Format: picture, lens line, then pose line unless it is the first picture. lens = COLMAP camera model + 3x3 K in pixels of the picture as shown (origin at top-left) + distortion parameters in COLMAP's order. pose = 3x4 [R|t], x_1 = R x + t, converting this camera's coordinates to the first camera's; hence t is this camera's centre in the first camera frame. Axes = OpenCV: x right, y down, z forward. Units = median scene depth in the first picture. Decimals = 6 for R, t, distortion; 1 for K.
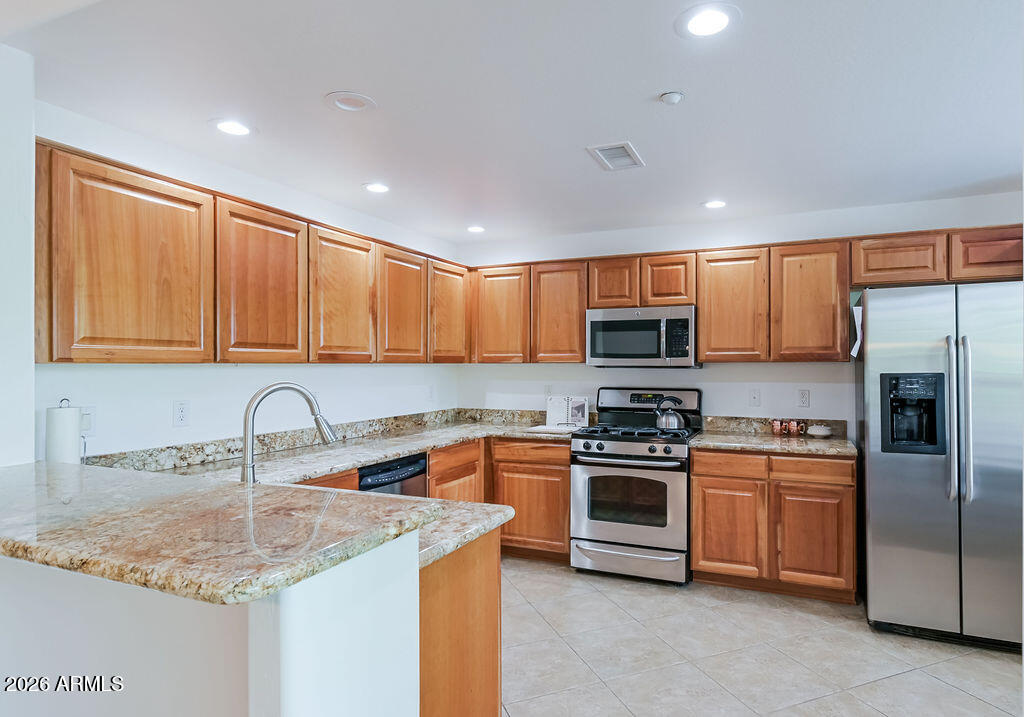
lens RADIAL K [[578.1, 0, 512.0], [0, 578.1, 358.5], [0, 0, 1]] dist [0.000348, 0.000179]
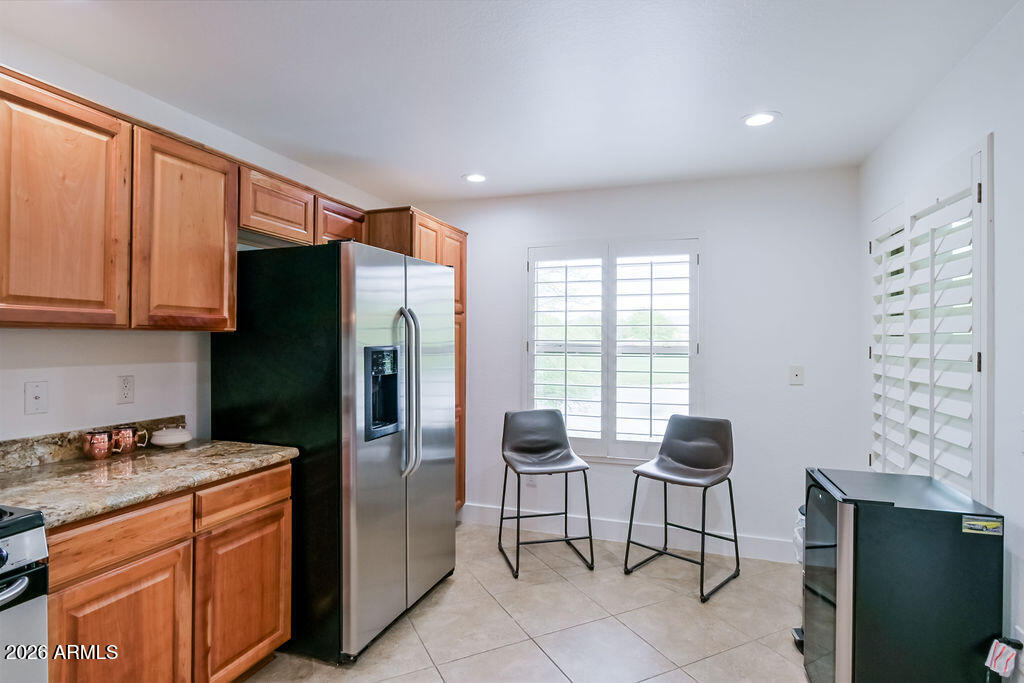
lens RADIAL K [[528.3, 0, 512.0], [0, 528.3, 341.5], [0, 0, 1]] dist [0.001690, 0.000200]
pose [[-0.120321, -0.000368, 0.992735, -0.112865], [-0.017295, 0.999849, -0.001726, 0.012963], [-0.992584, -0.017377, -0.120309, 0.731945]]
